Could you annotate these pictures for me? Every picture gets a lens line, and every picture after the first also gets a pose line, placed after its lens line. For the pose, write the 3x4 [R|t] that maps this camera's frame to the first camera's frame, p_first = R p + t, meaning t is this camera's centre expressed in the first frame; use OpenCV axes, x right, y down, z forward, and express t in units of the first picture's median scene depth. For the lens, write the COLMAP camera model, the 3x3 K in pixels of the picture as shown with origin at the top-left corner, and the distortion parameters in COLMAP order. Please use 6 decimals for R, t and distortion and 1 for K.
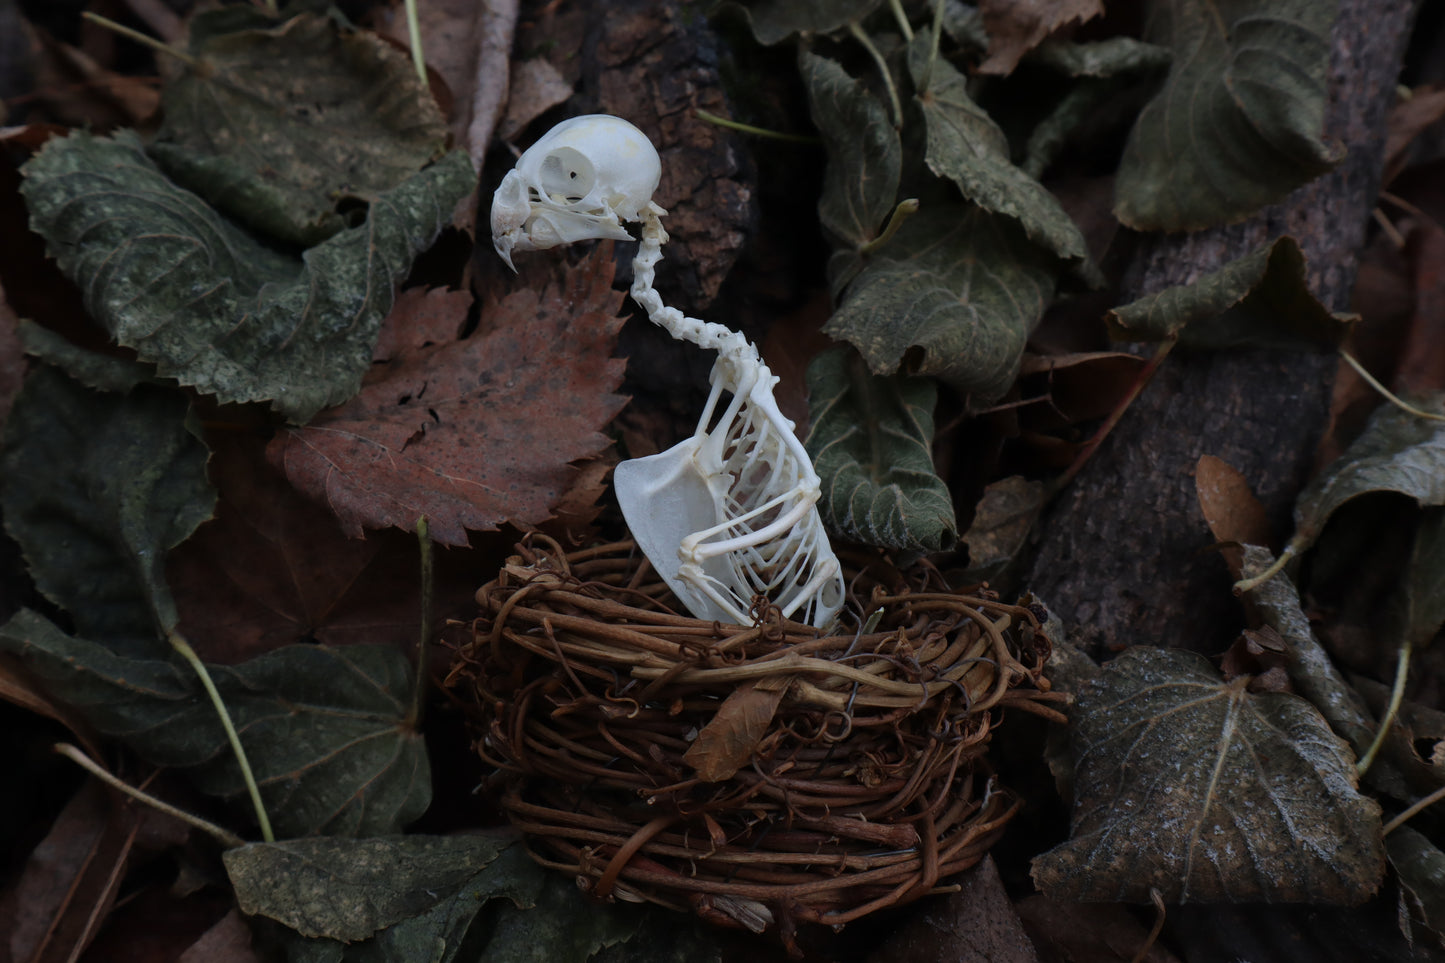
lens RADIAL K [[1746.3, 0, 725.7], [0, 1746.3, 513.6], [0, 0, 1]] dist [0.056461, 0.008108]
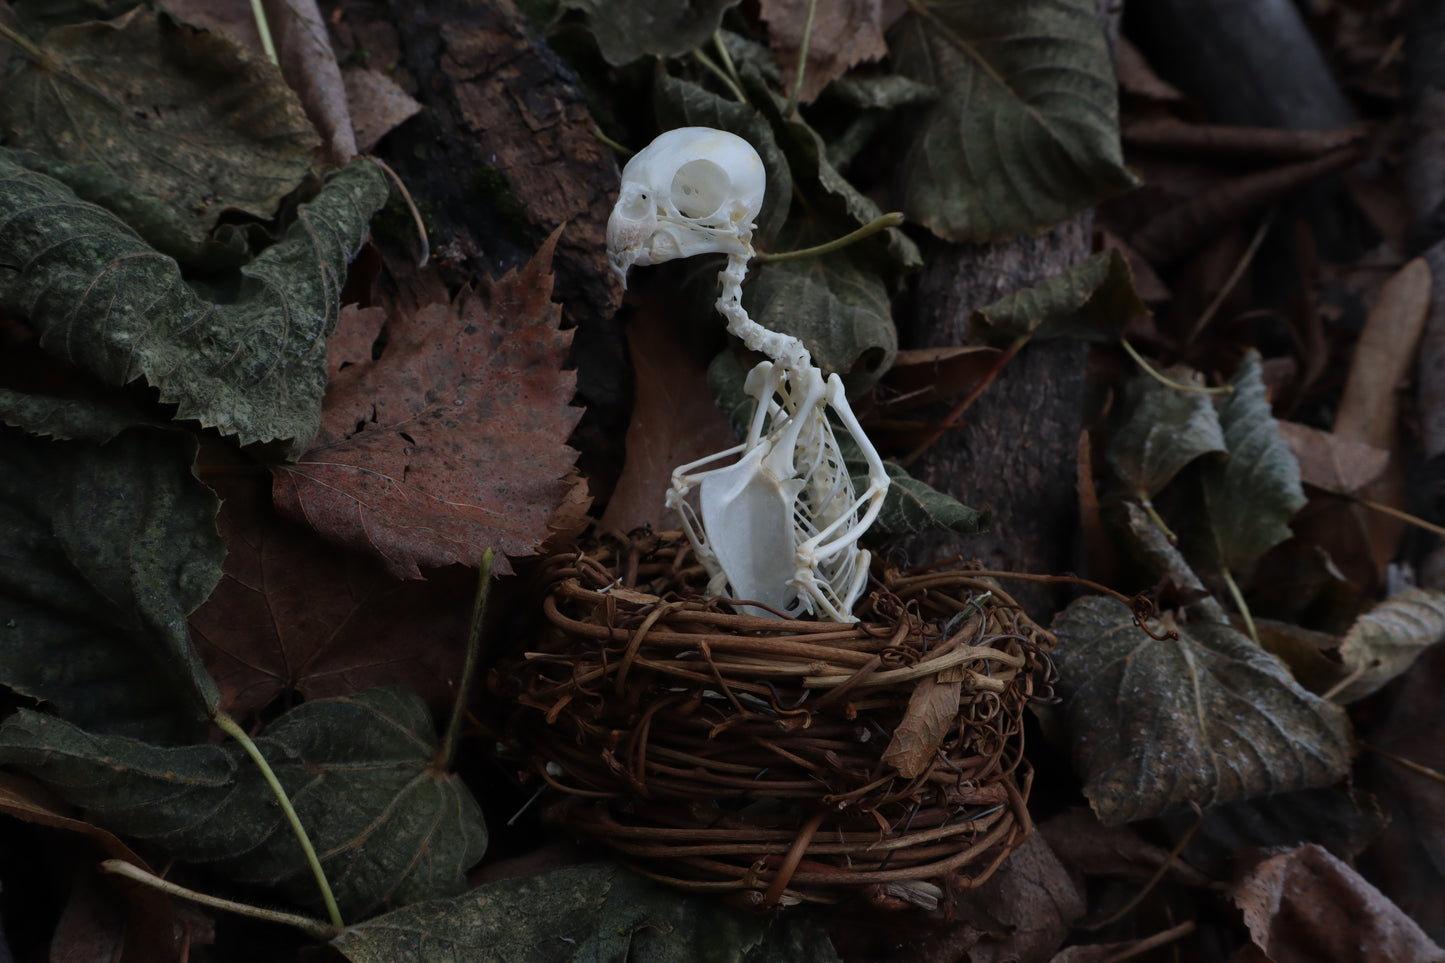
lens RADIAL K [[1442.1, 0, 724.0], [0, 1442.1, 499.1], [0, 0, 1]] dist [-0.015980, 0.106243]
pose [[0.889442, -0.085974, 0.448889, -0.376978], [0.076954, 0.996297, 0.038338, -0.041753], [-0.450523, 0.000445, 0.892765, 0.227670]]
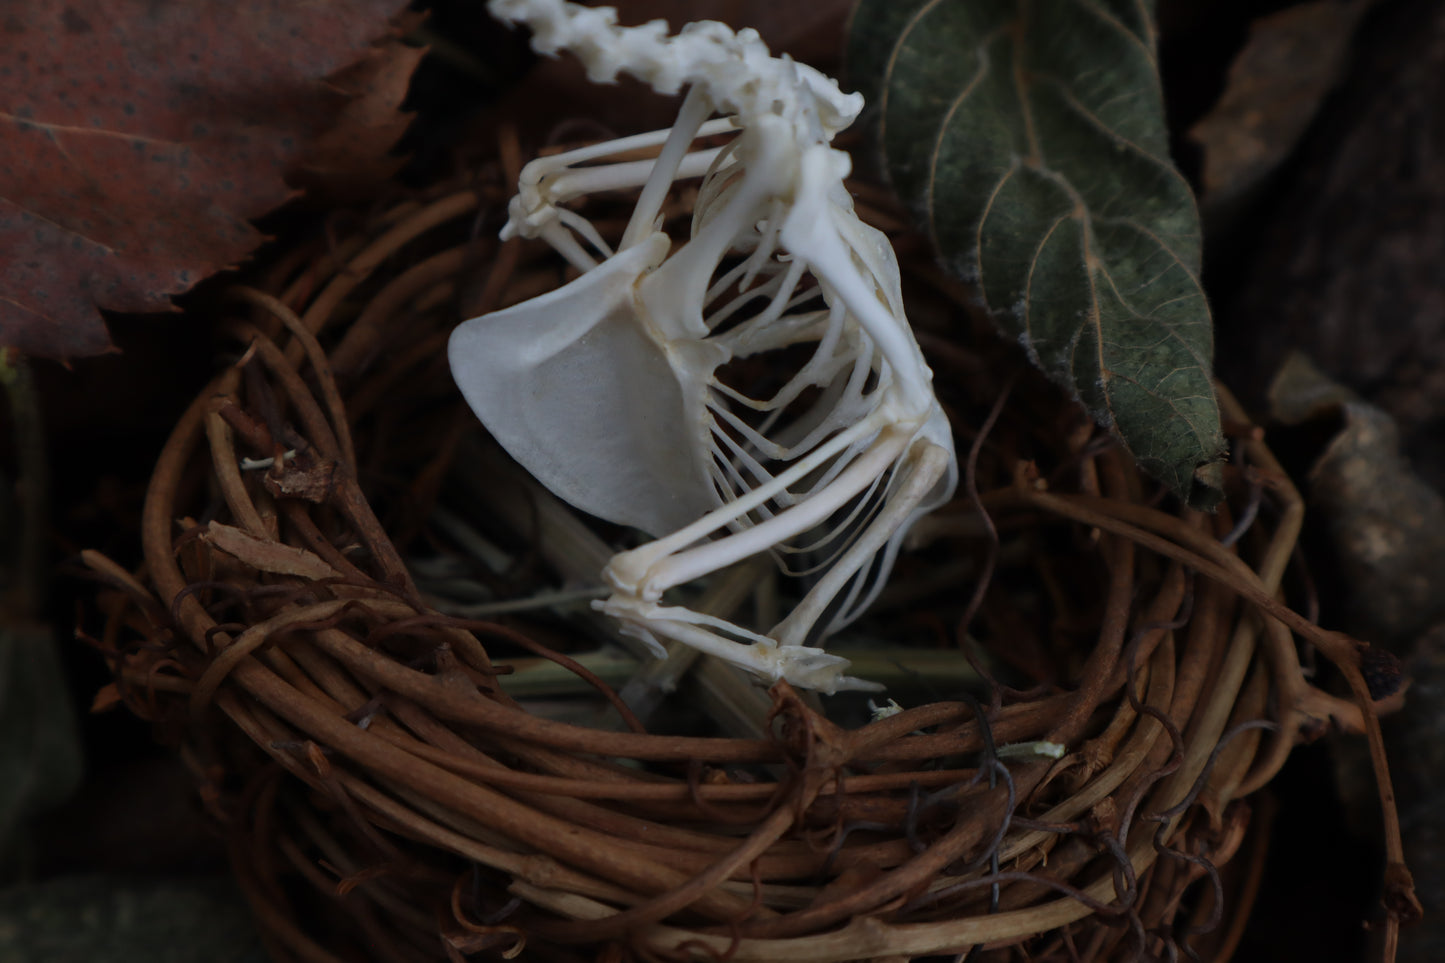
lens RADIAL K [[2903.1, 0, 722.2], [0, 2903.1, 523.6], [0, 0, 1]] dist [-0.091460, -0.159698]
pose [[0.998169, -0.005794, 0.060211, -0.035679], [-0.029127, 0.826366, 0.562379, -0.342903], [-0.053015, -0.563103, 0.824684, 0.346911]]
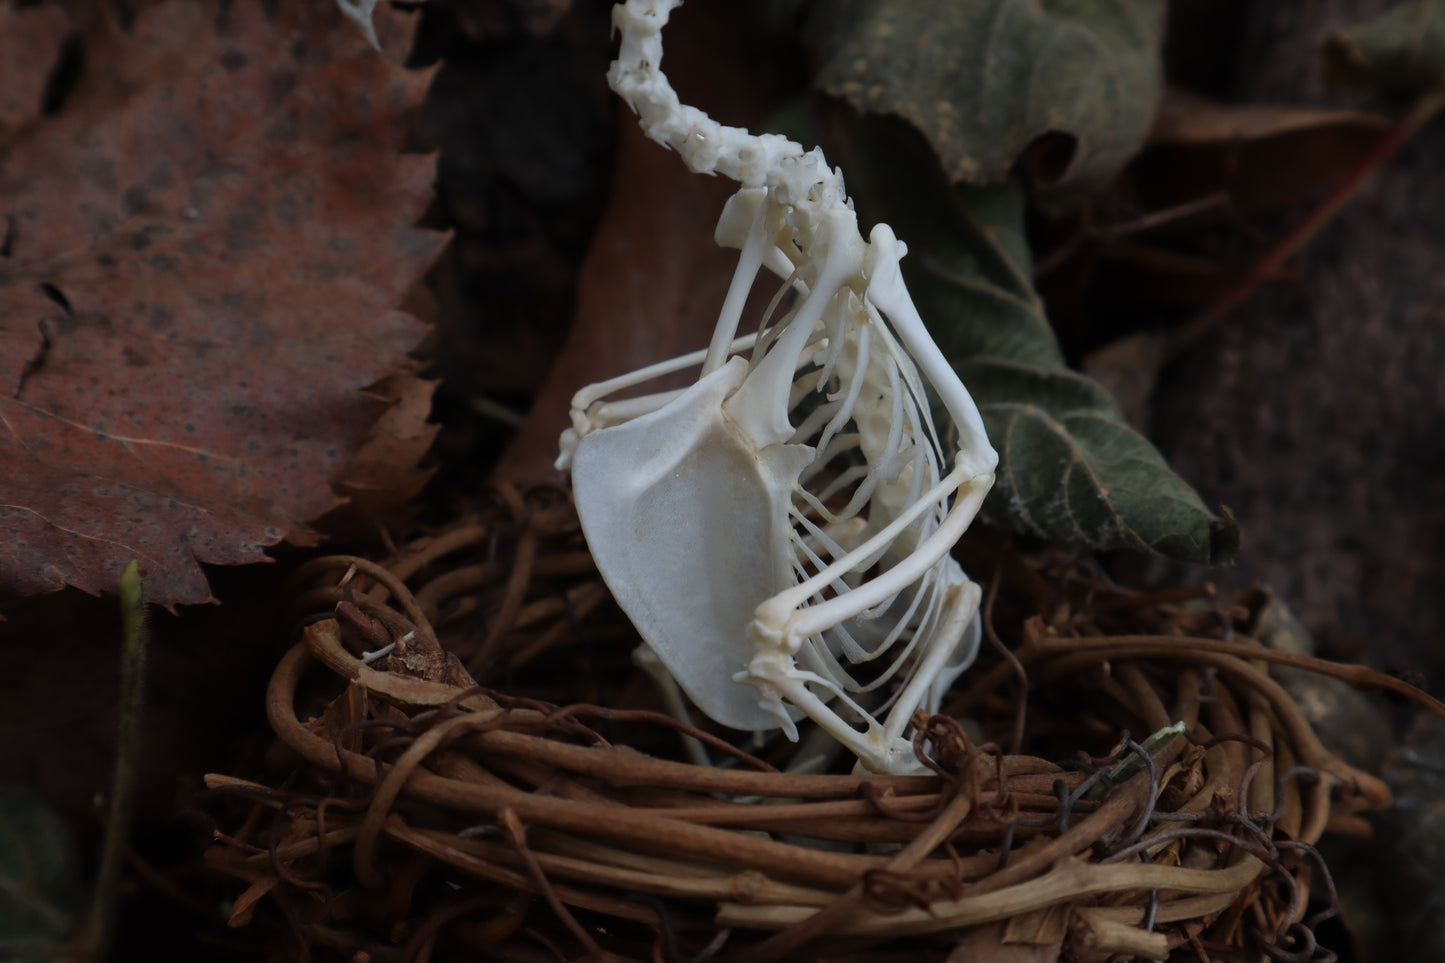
lens RADIAL K [[2528.6, 0, 720.9], [0, 2528.6, 503.5], [0, 0, 1]] dist [0.008599, 0.168956]
pose [[0.959254, -0.078349, 0.271466, -0.189260], [0.036614, 0.987153, 0.155528, -0.103857], [-0.280164, -0.139251, 0.949798, 0.297804]]
